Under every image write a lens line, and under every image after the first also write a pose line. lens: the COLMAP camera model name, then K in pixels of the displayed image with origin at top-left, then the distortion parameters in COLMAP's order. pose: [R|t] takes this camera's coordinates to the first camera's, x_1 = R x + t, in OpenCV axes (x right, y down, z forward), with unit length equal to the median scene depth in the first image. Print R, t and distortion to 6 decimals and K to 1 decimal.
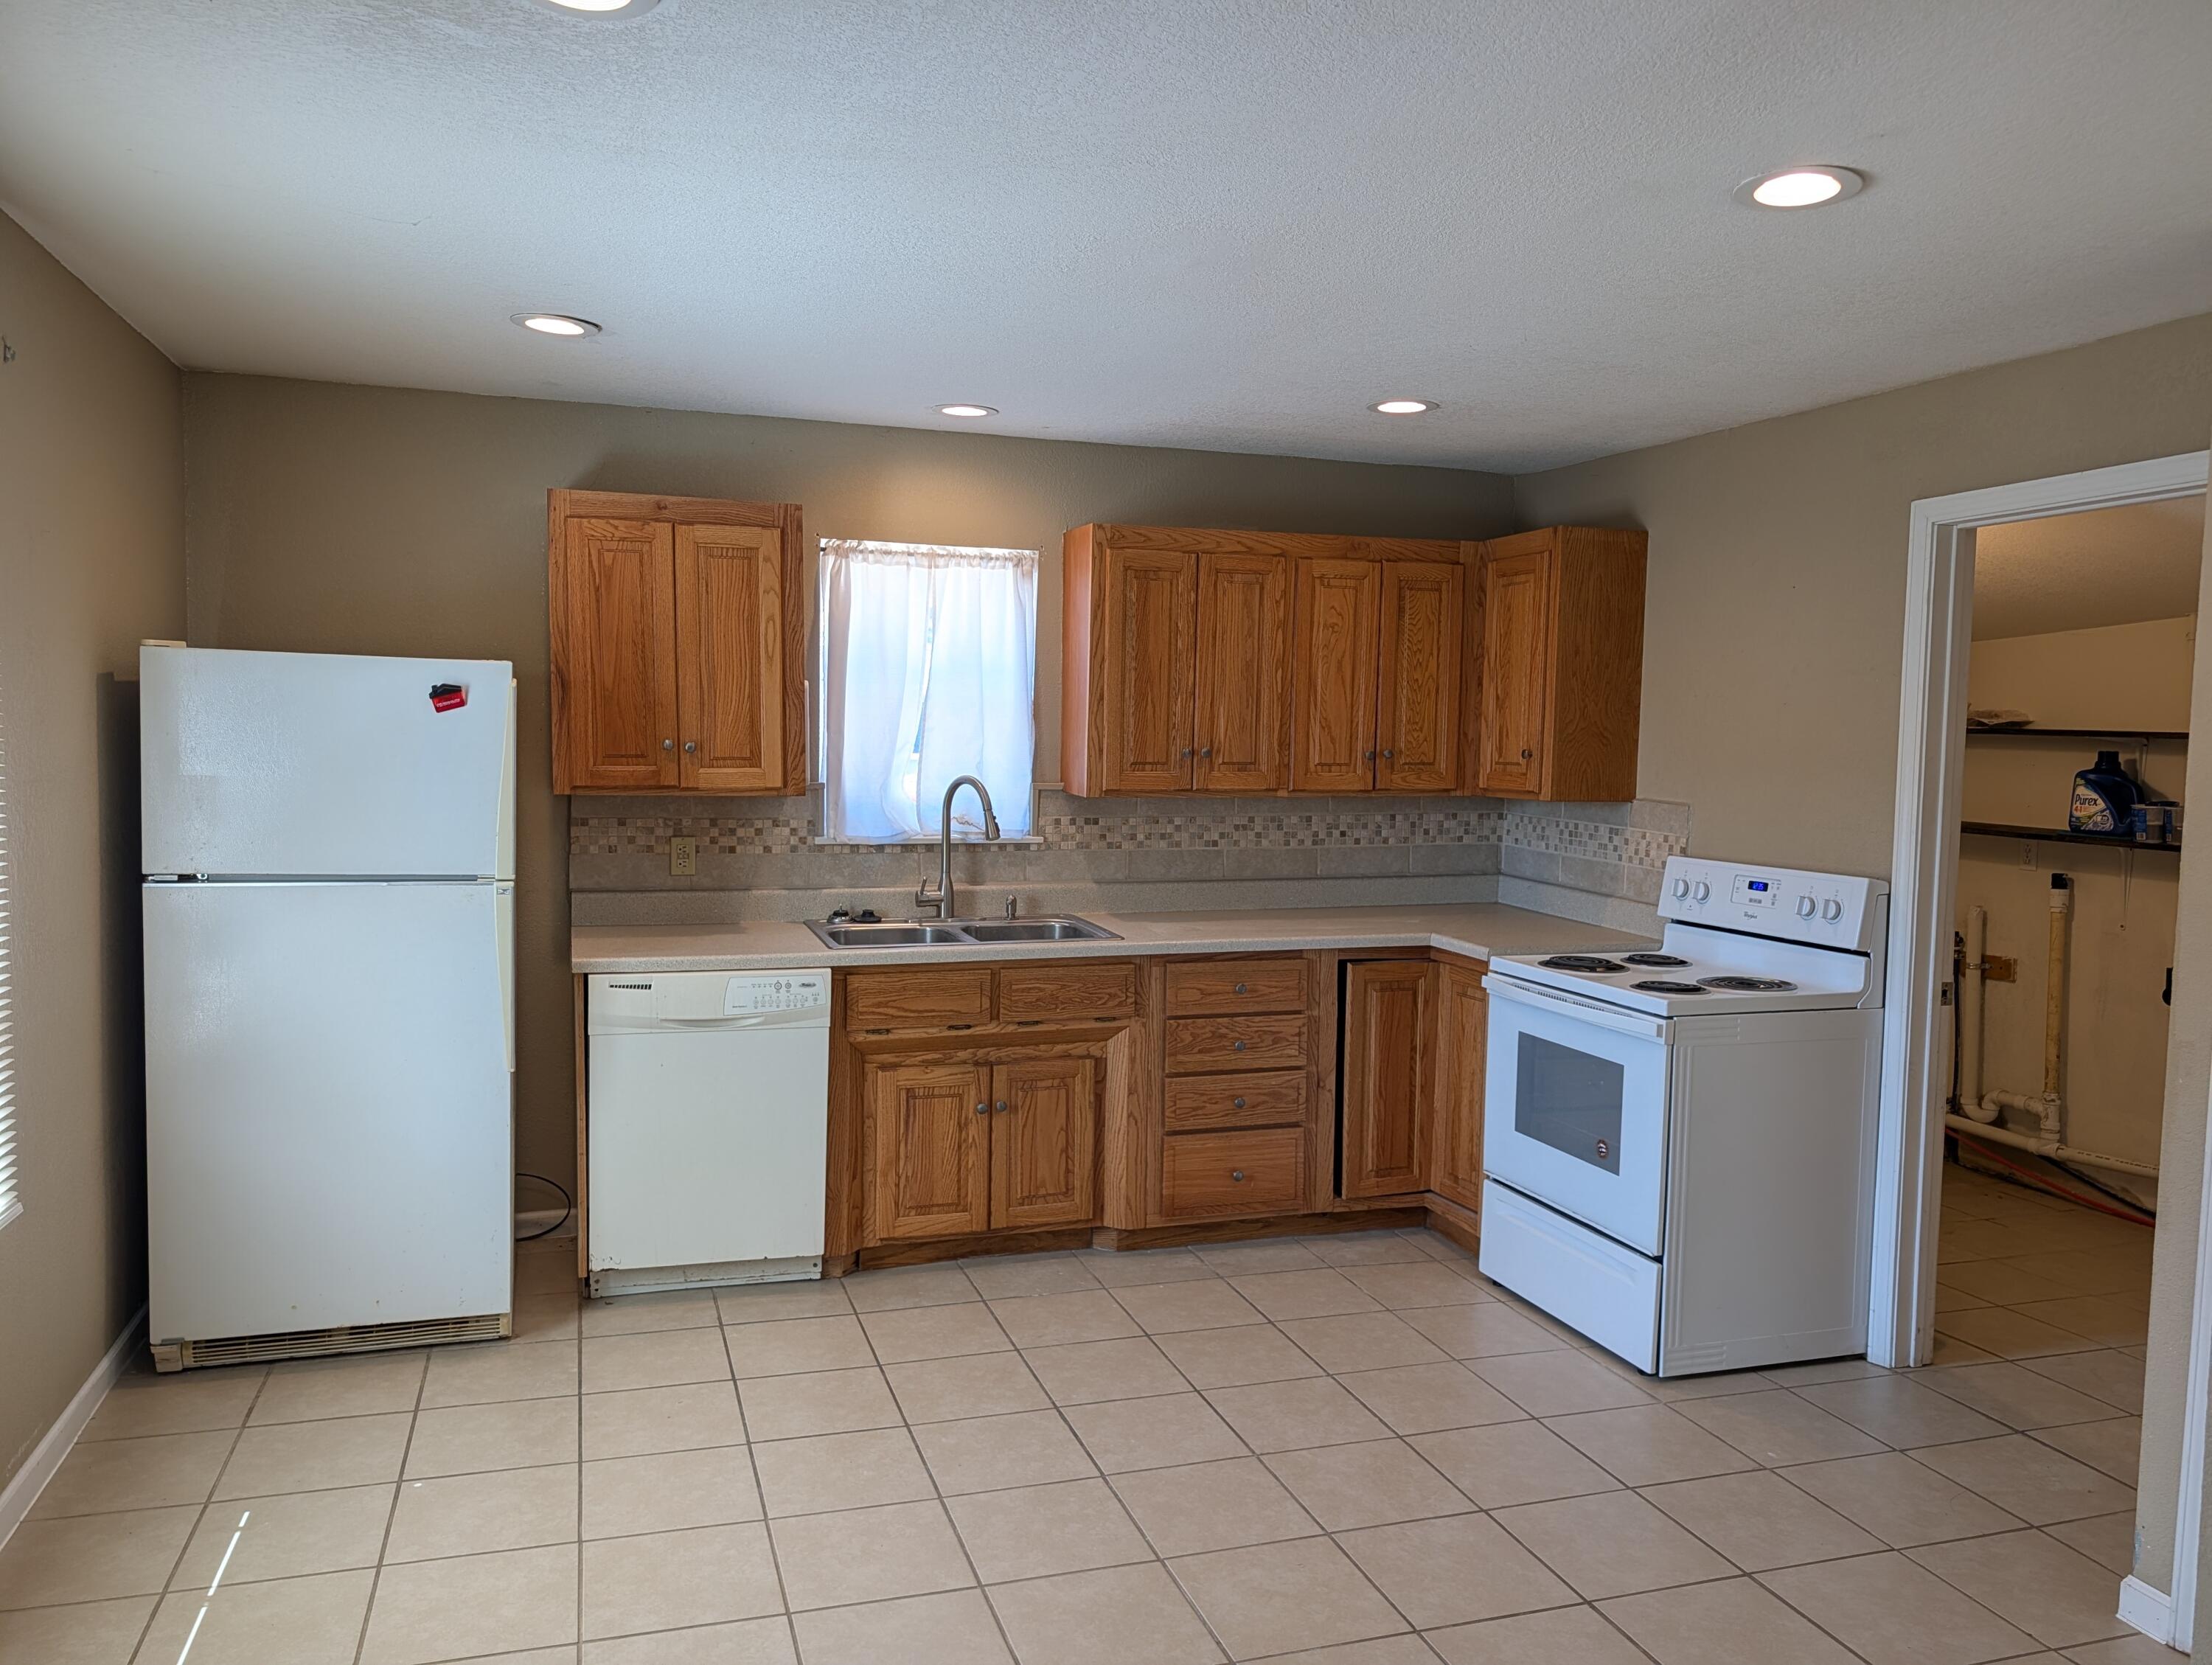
lens RADIAL K [[1608.9, 0, 1113.8], [0, 1608.9, 875.2], [0, 0, 1]] dist [0.028836, -0.006412]
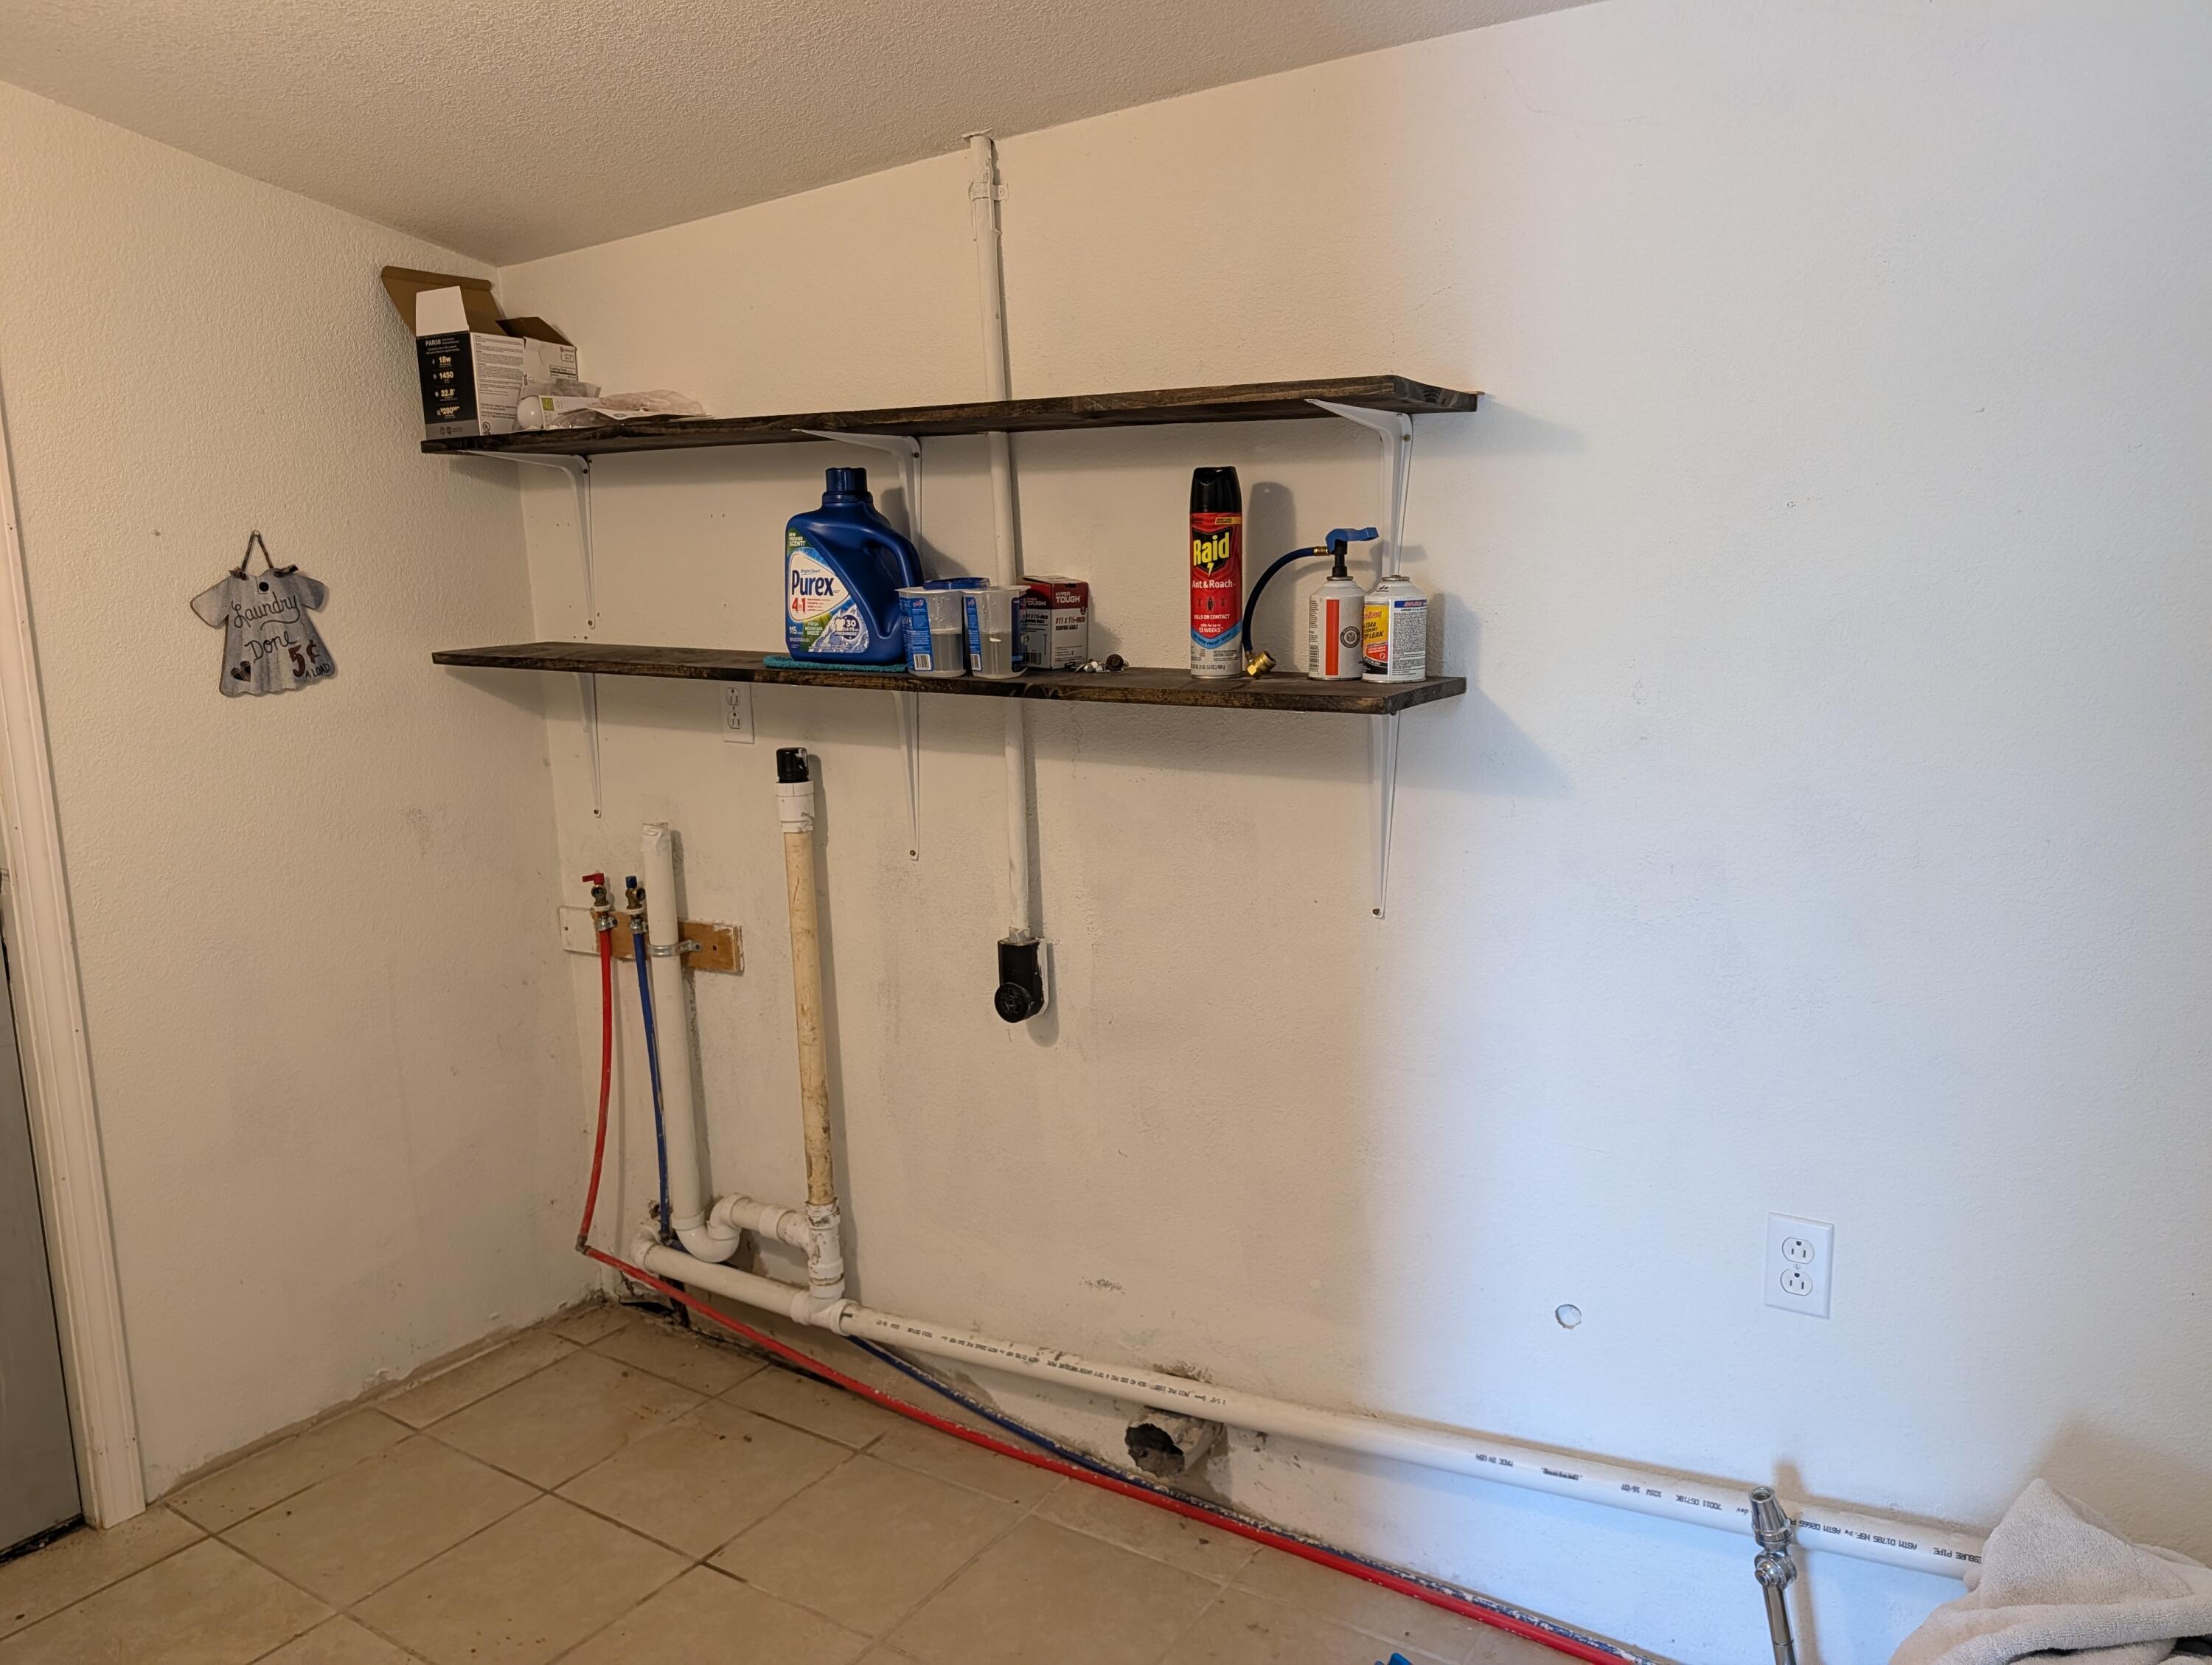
lens RADIAL K [[1608.9, 0, 1110.2], [0, 1608.9, 837.0], [0, 0, 1]] dist [0.028836, -0.006412]
pose [[0.794534, -0.123784, 0.594469, 0.395898], [0.076154, 0.991585, 0.104692, -0.018078], [-0.602425, -0.037910, 0.797275, 0.603926]]
